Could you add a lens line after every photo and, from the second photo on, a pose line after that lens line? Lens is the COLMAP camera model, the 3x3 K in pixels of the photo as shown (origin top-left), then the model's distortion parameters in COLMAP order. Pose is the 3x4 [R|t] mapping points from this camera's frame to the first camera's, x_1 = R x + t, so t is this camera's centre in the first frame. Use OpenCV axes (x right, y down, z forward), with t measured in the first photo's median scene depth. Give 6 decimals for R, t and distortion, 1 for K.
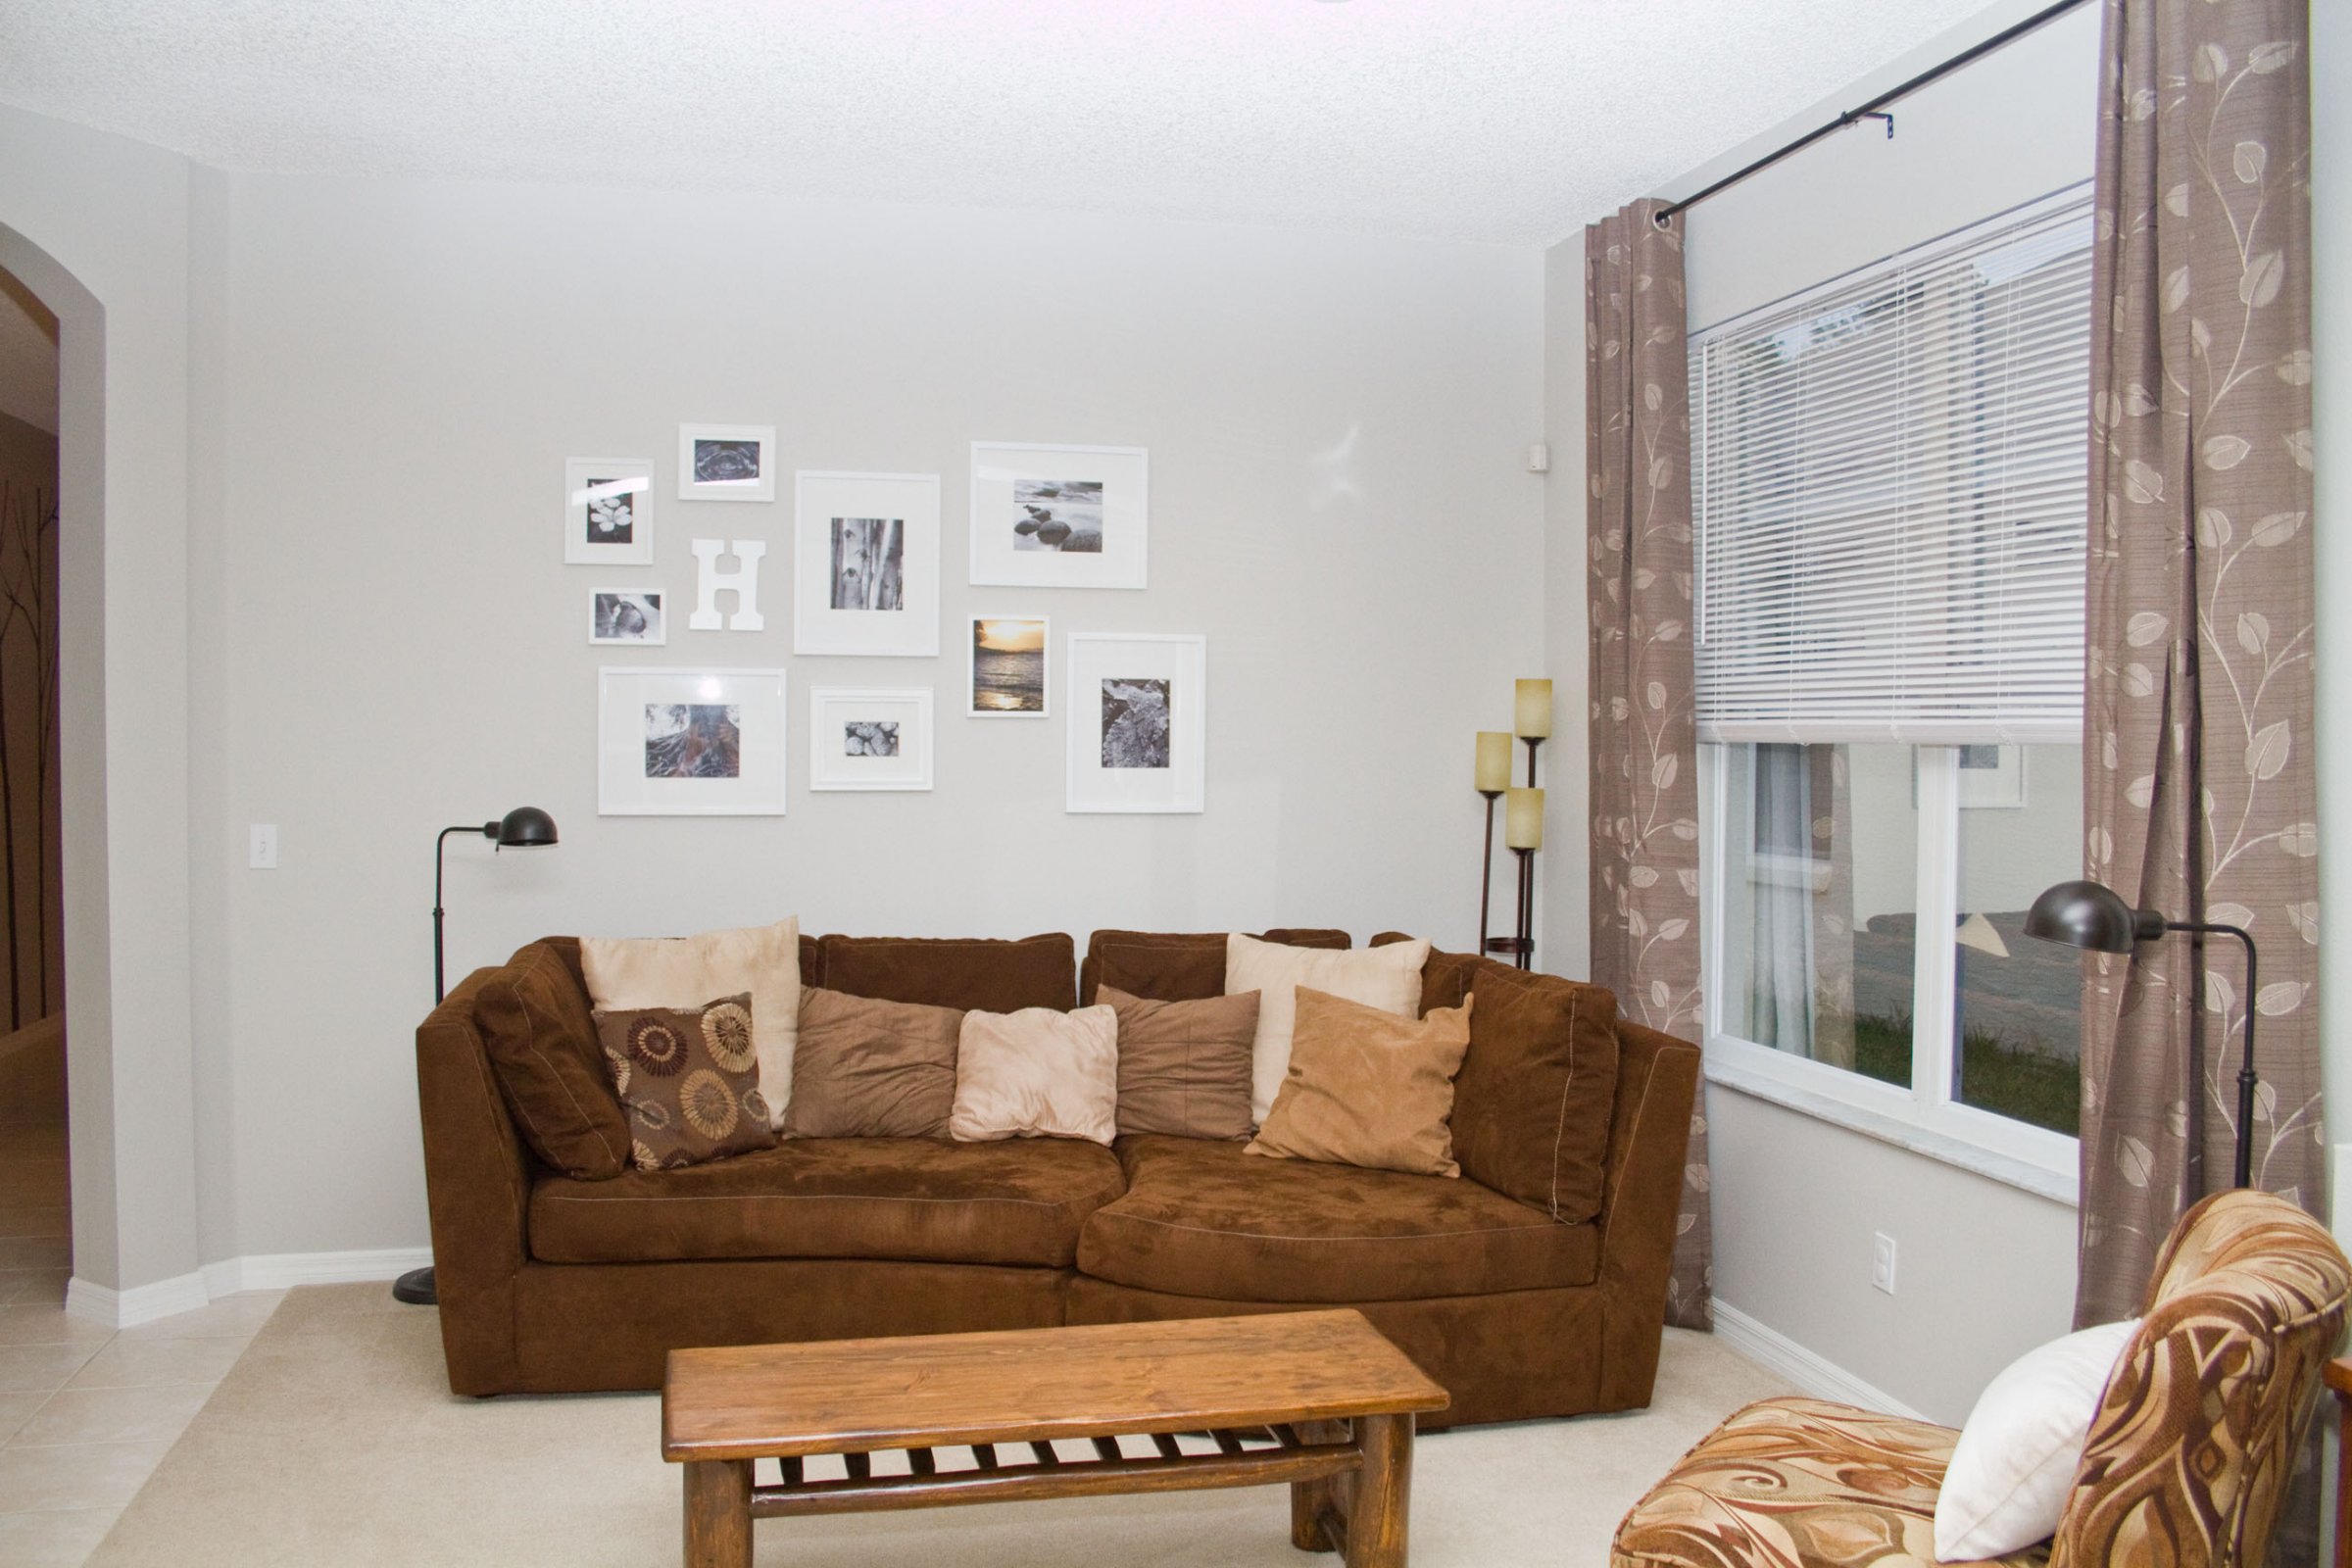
lens RADIAL K [[1927.8, 0, 1247.0], [0, 1927.8, 774.4], [0, 0, 1]] dist [-0.148820, 0.113778]
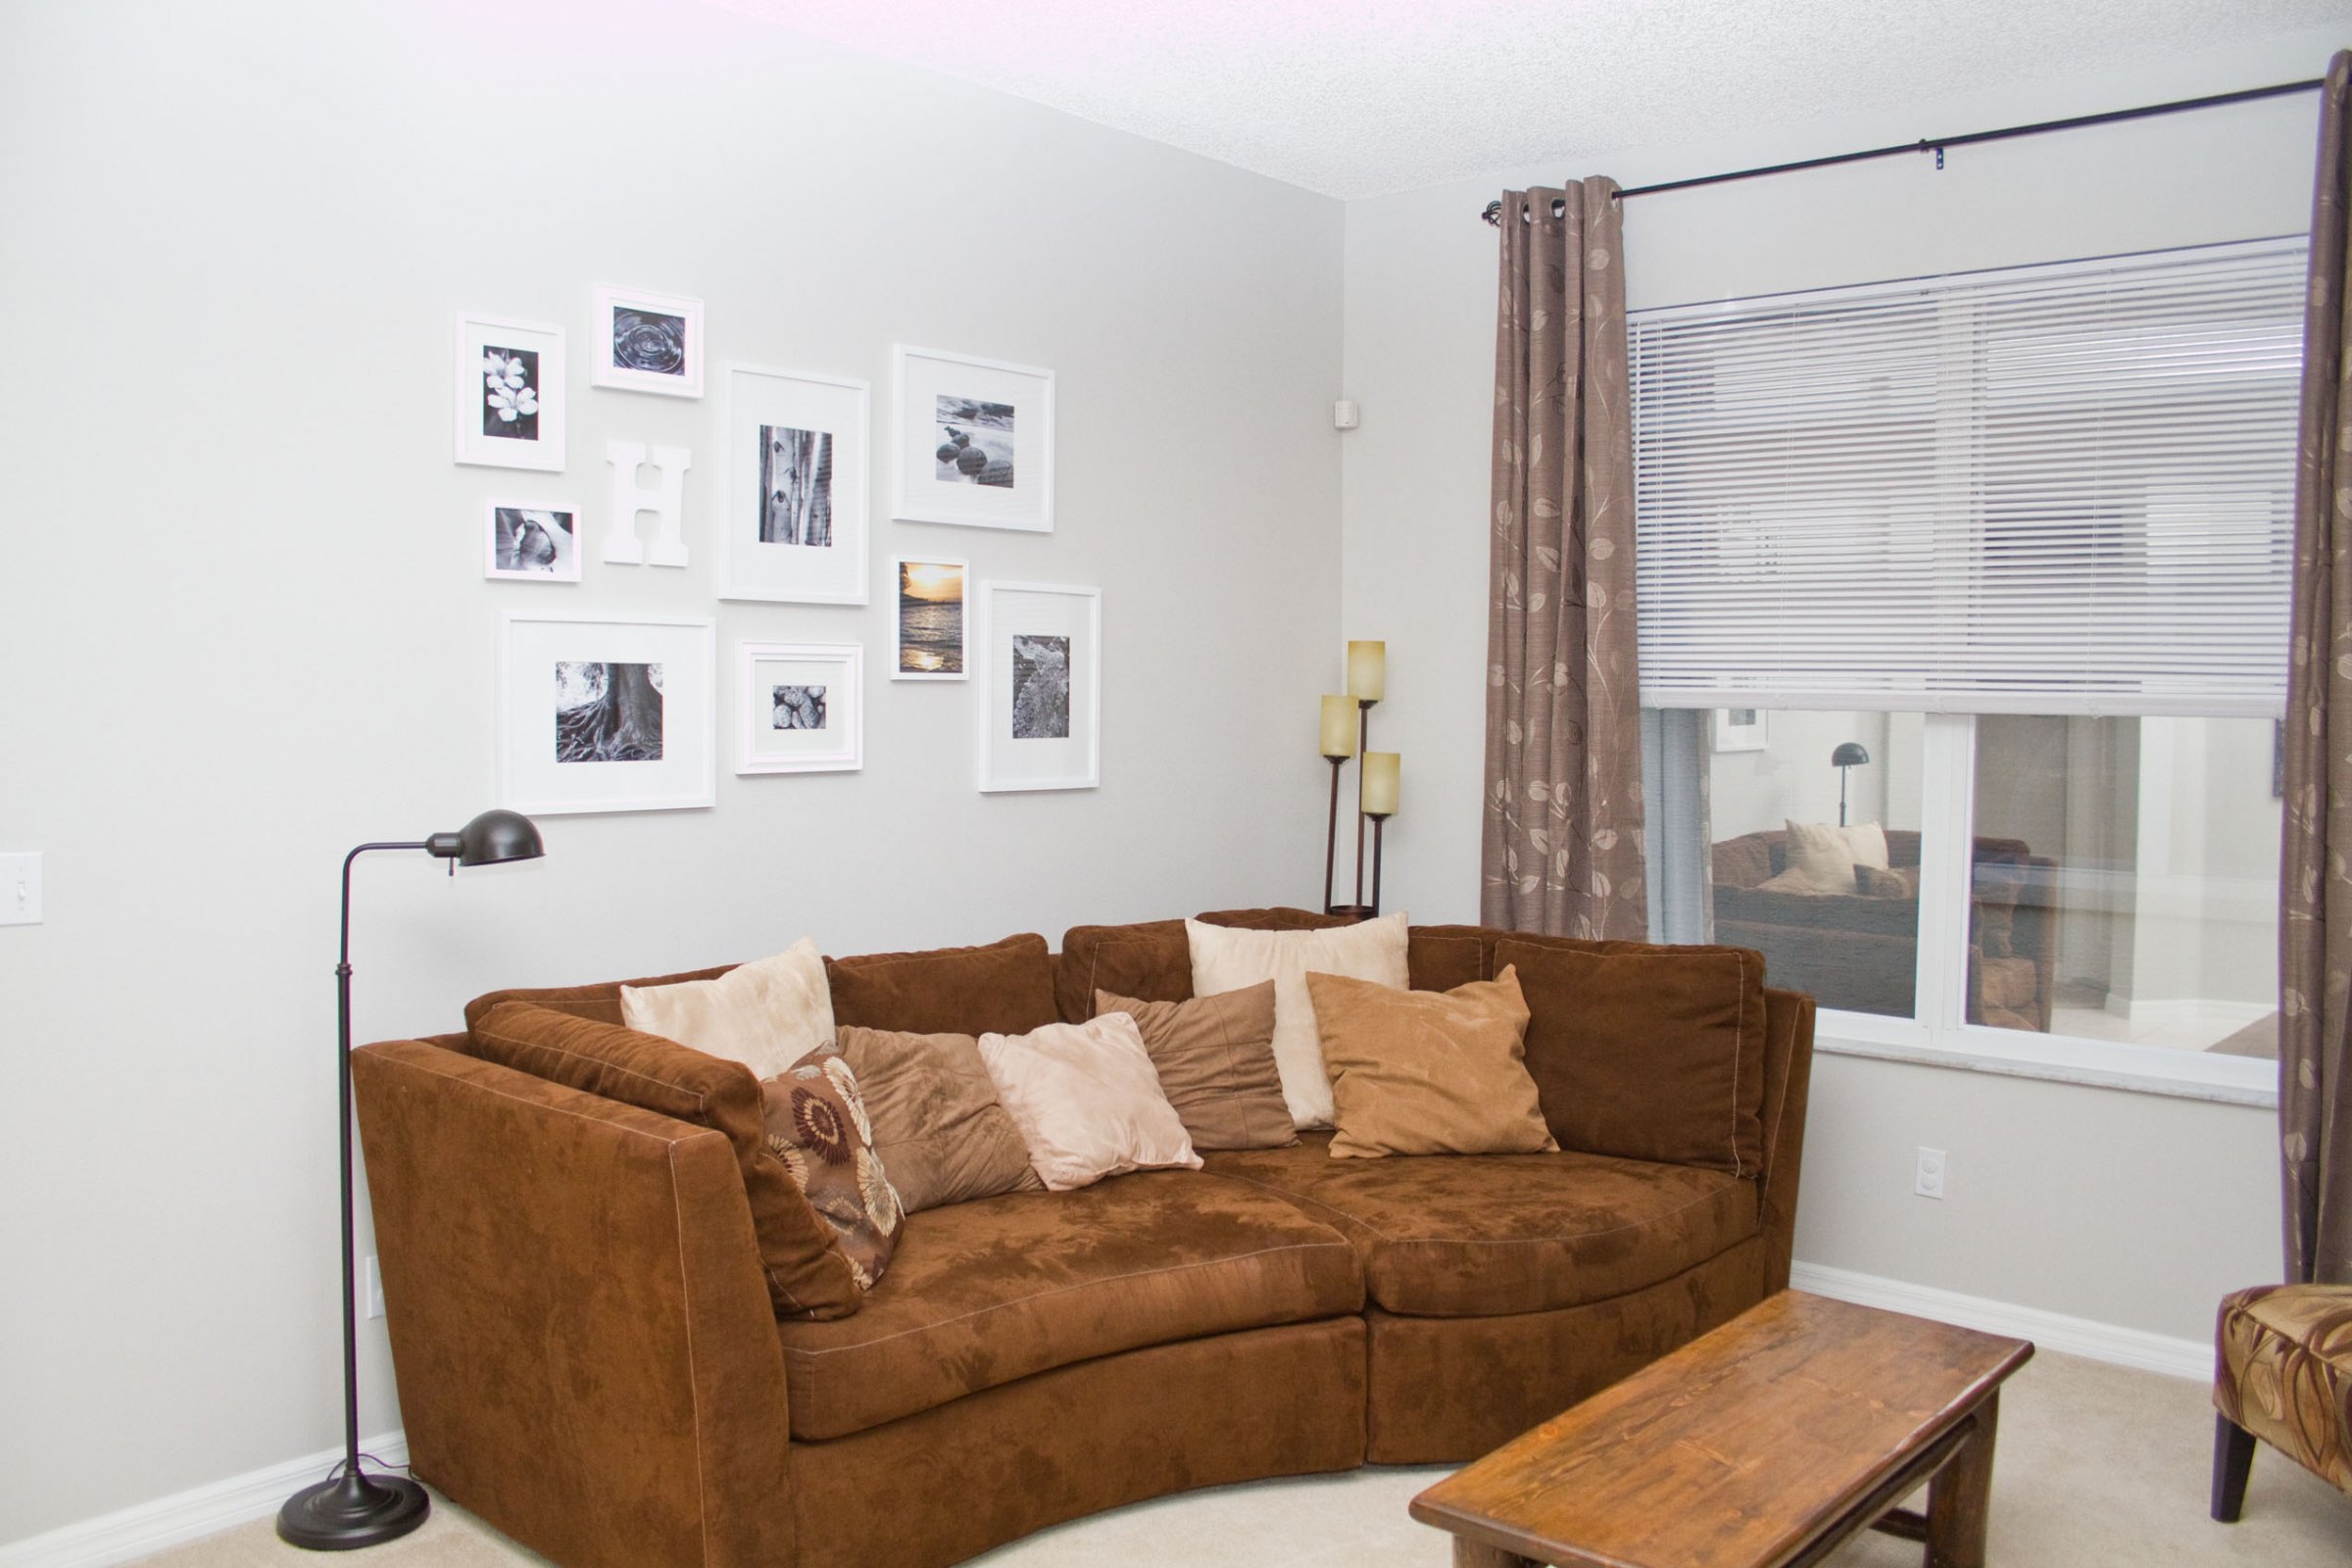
lens RADIAL K [[1927.8, 0, 1180.3], [0, 1927.8, 776.4], [0, 0, 1]] dist [-0.148820, 0.113778]
pose [[0.828359, -0.025089, 0.559636, -0.521793], [0.009362, 0.999477, 0.030949, -0.013280], [-0.560120, -0.020397, 0.828160, 0.258567]]
